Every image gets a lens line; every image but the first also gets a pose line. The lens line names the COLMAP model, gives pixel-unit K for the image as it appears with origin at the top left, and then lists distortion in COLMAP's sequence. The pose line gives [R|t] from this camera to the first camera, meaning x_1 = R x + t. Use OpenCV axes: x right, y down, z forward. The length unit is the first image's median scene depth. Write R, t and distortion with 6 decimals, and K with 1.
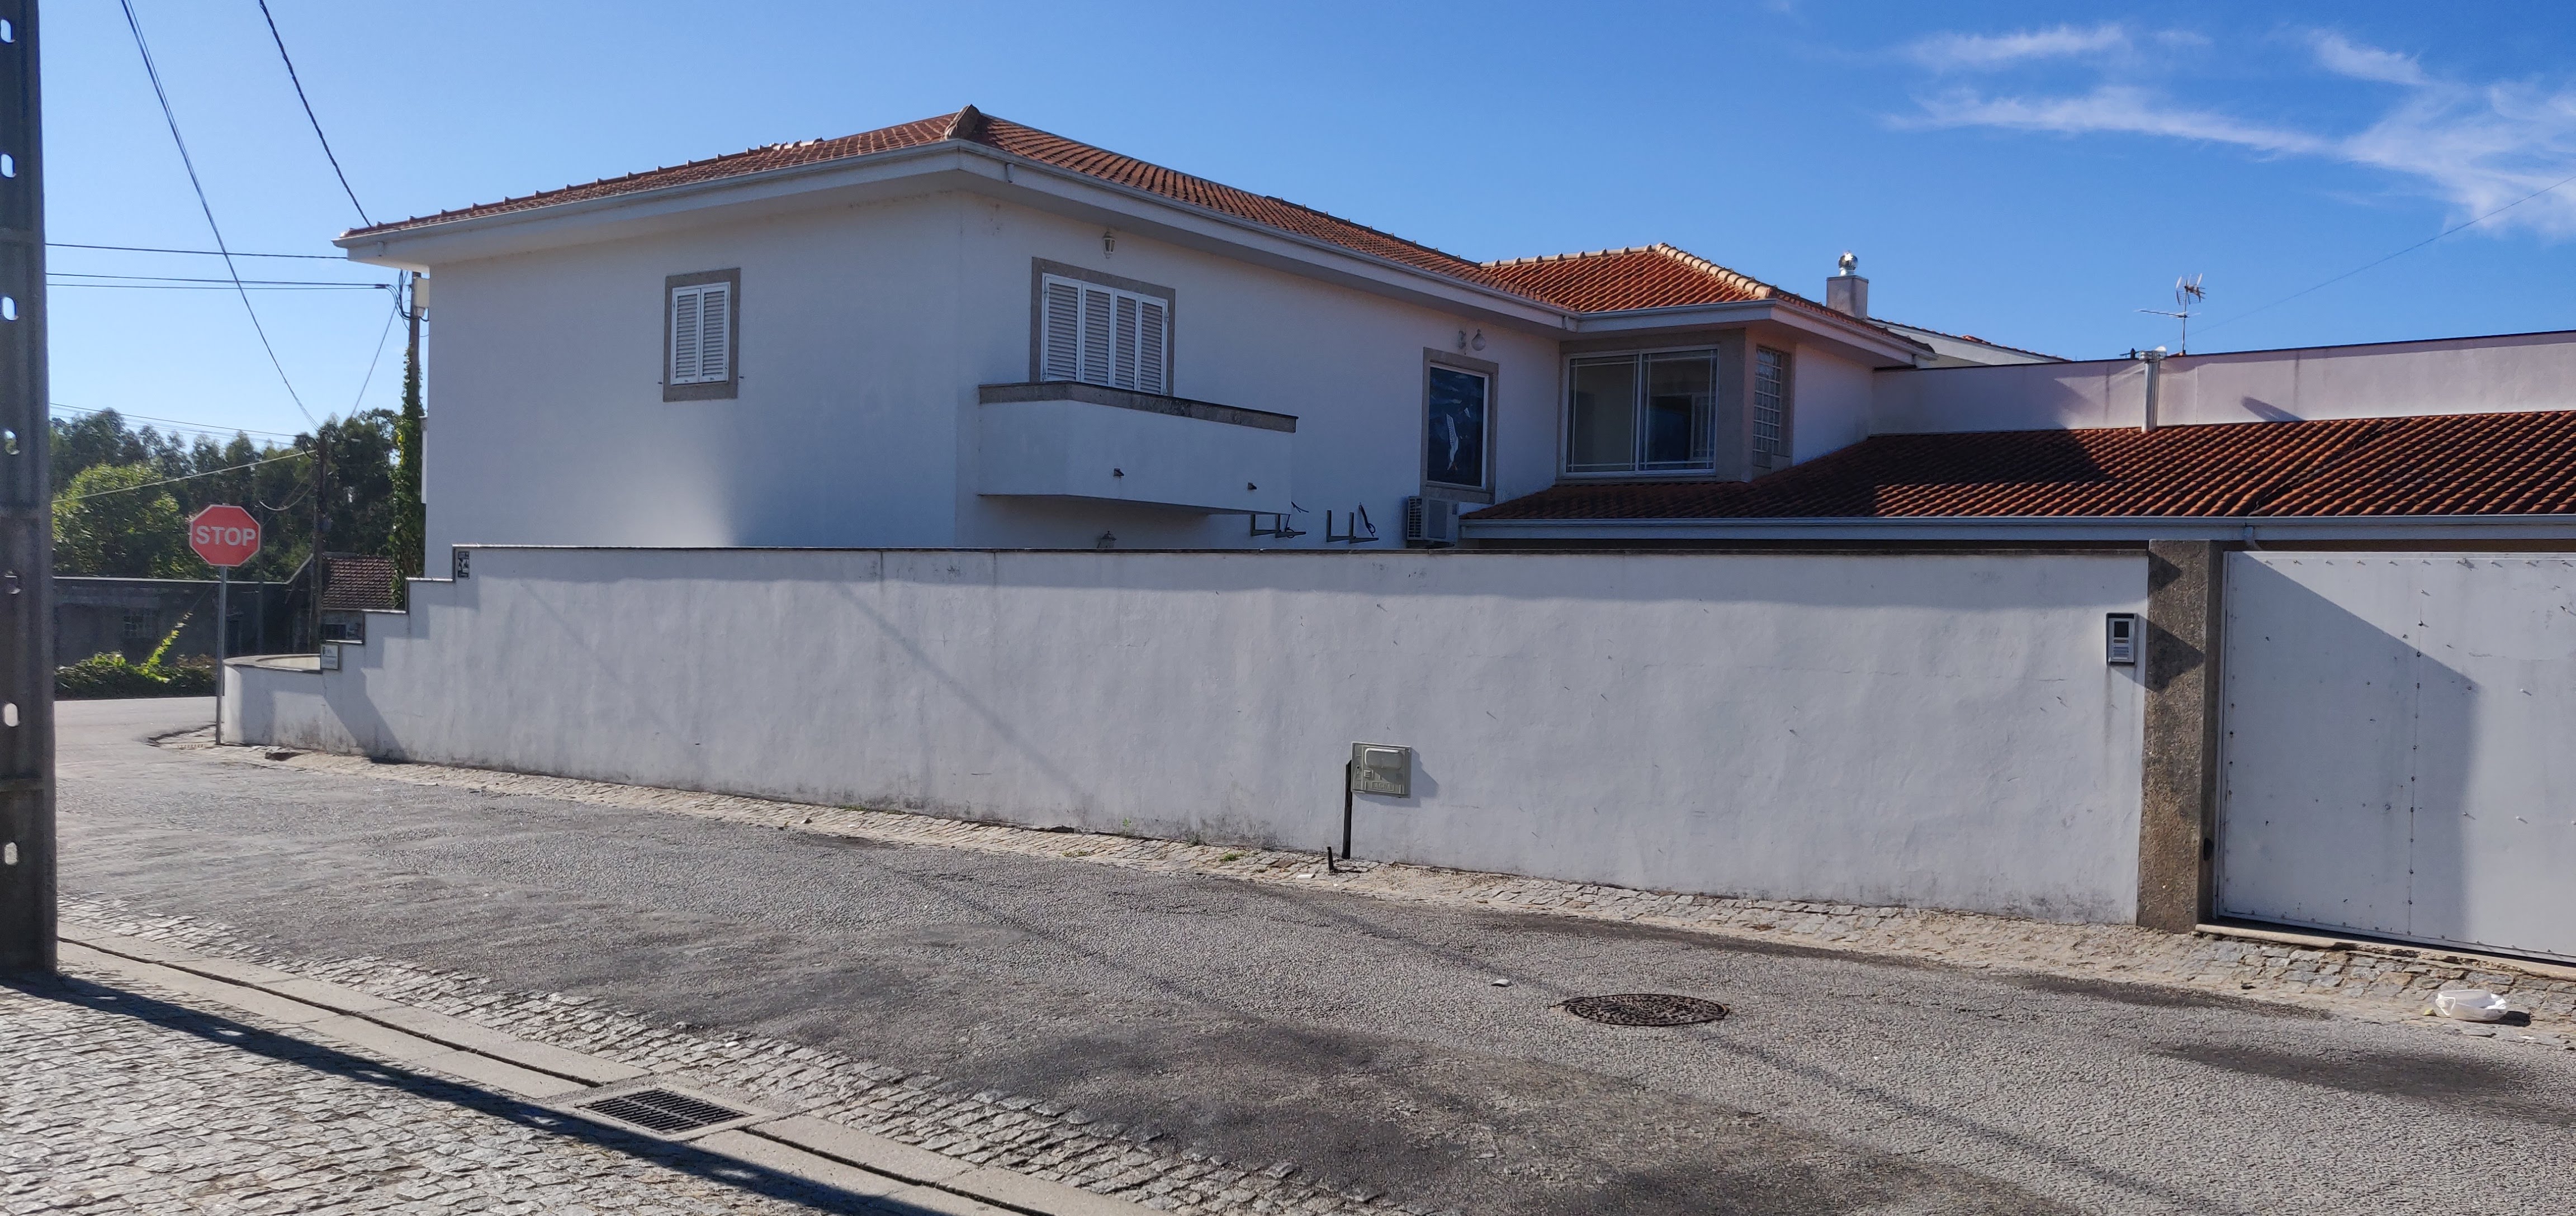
lens RADIAL K [[2012.4, 0, 1282.9], [0, 2012.4, 623.9], [0, 0, 1]] dist [-0.011679, 0.007664]
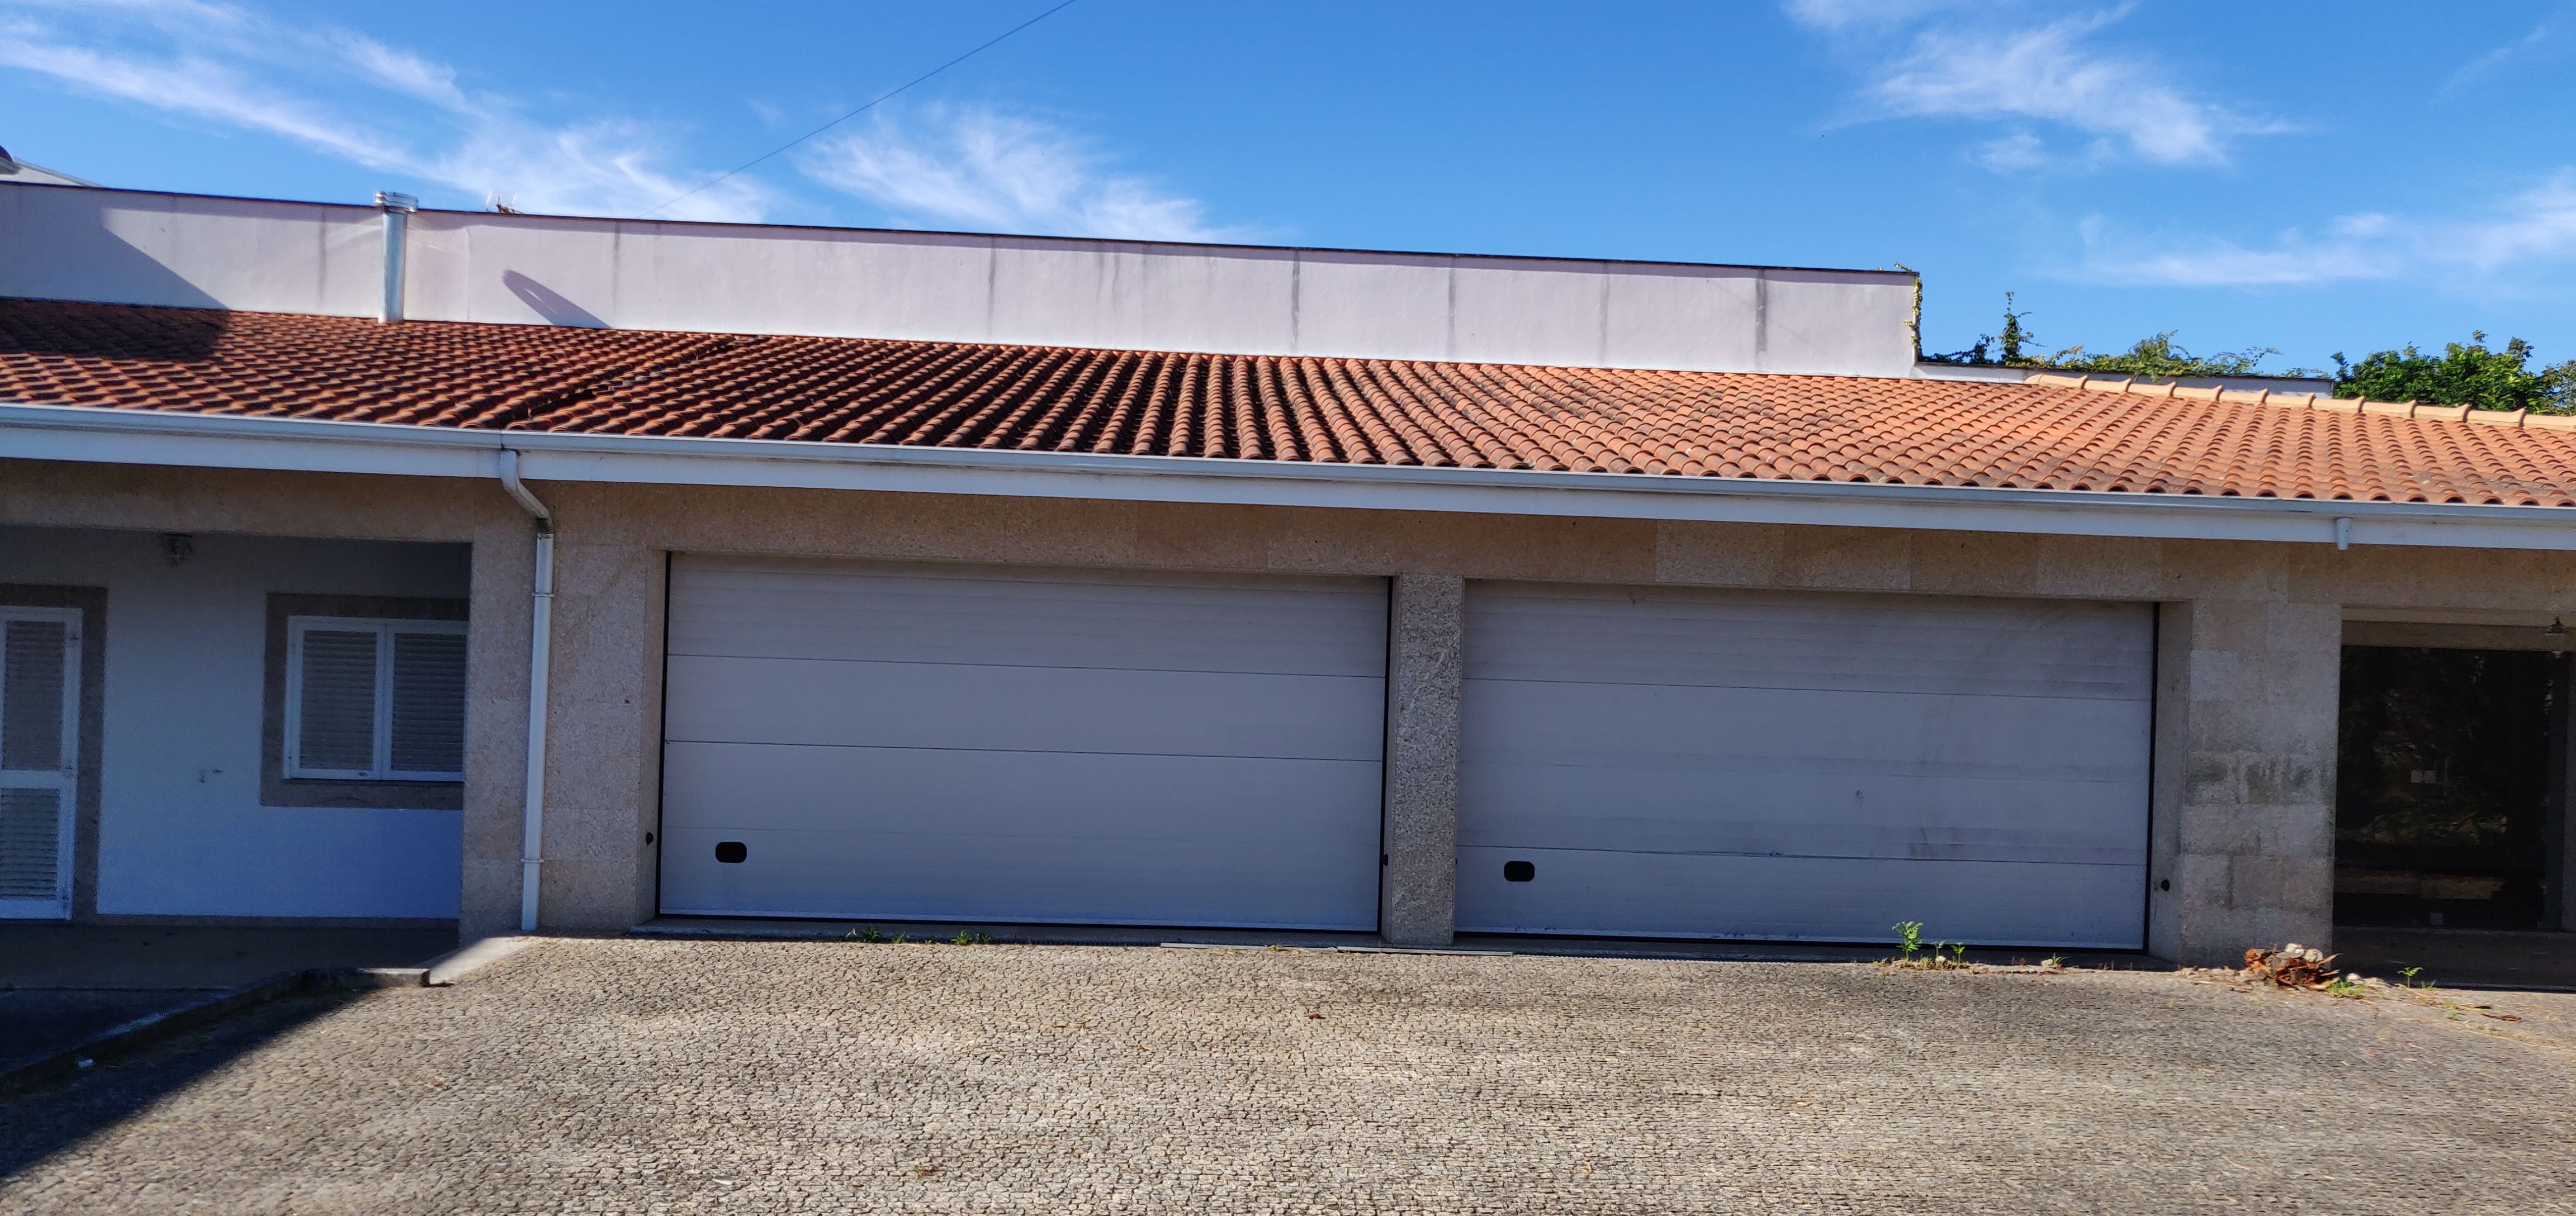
lens RADIAL K [[1862.1, 0, 1267.1], [0, 1862.1, 623.0], [0, 0, 1]] dist [0.049581, 0.005591]
pose [[0.705705, -0.003650, 0.708496, 0.273384], [0.002225, 0.999993, 0.002935, -0.005549], [-0.708502, -0.000495, 0.705709, 0.516156]]
